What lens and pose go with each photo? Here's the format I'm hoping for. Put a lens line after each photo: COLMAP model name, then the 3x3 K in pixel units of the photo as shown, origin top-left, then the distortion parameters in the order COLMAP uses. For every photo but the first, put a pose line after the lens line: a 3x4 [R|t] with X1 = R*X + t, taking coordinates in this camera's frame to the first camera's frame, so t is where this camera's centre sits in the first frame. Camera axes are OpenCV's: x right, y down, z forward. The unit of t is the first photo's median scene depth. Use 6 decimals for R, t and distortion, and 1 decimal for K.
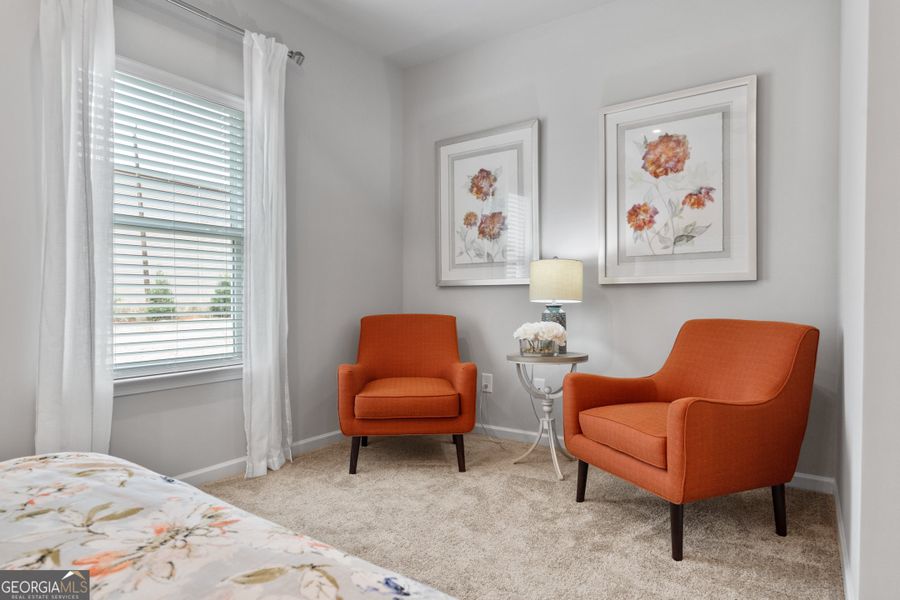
lens RADIAL K [[537.7, 0, 449.2], [0, 537.7, 305.4], [0, 0, 1]] dist [0.004439, -0.000726]
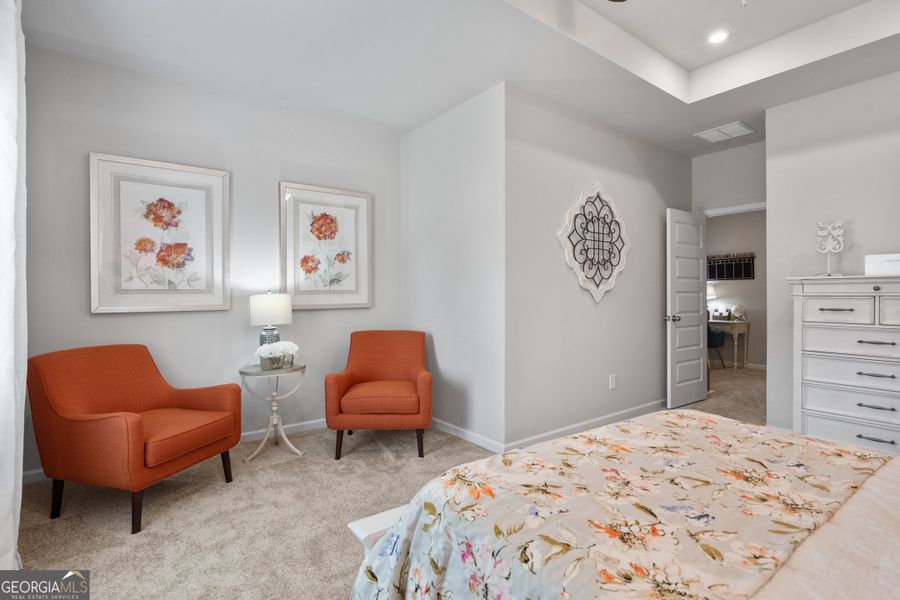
lens RADIAL K [[457.6, 0, 448.6], [0, 457.6, 293.6], [0, 0, 1]] dist [0.005481, -0.000004]
pose [[0.299496, 0.000820, 0.954097, -0.737224], [0.010662, 0.999934, -0.004206, -0.074822], [-0.954038, 0.011433, 0.299467, 0.260287]]
